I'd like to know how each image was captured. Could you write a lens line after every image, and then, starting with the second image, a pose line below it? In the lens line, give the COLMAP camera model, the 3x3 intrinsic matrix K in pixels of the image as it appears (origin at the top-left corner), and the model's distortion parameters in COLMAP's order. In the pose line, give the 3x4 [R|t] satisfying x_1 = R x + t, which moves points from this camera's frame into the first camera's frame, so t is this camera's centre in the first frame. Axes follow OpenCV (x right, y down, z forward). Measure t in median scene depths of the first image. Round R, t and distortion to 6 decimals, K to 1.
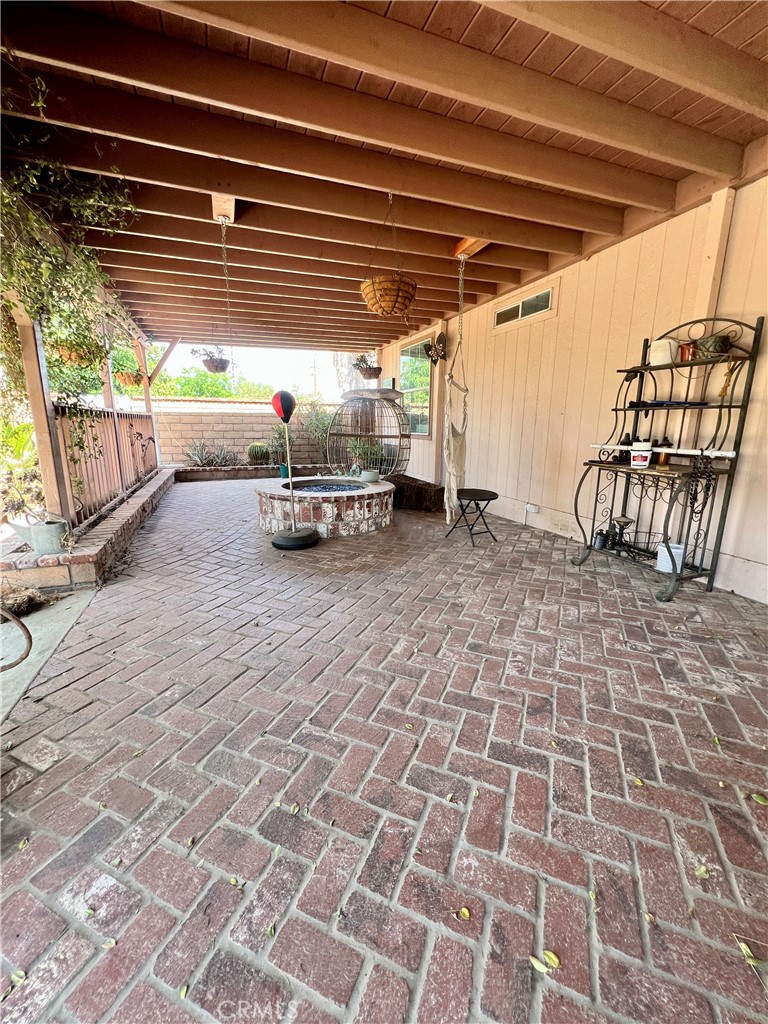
lens RADIAL K [[411.1, 0, 384.5], [0, 411.1, 513.1], [0, 0, 1]] dist [0.000842, 0.000243]
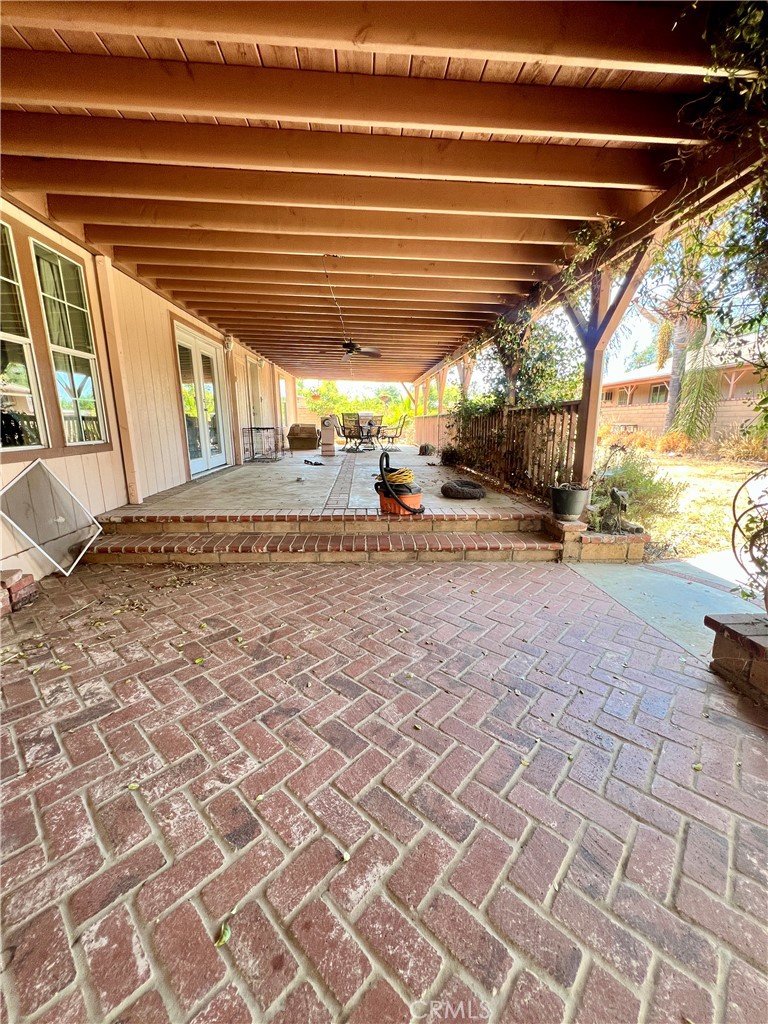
lens RADIAL K [[411.1, 0, 385.5], [0, 411.1, 514.0], [0, 0, 1]] dist [0.000842, 0.000243]
pose [[-0.950168, -0.077161, 0.302038, -0.109183], [0.057134, 0.909368, 0.412050, -0.317963], [-0.306458, 0.408773, -0.859644, 1.409866]]
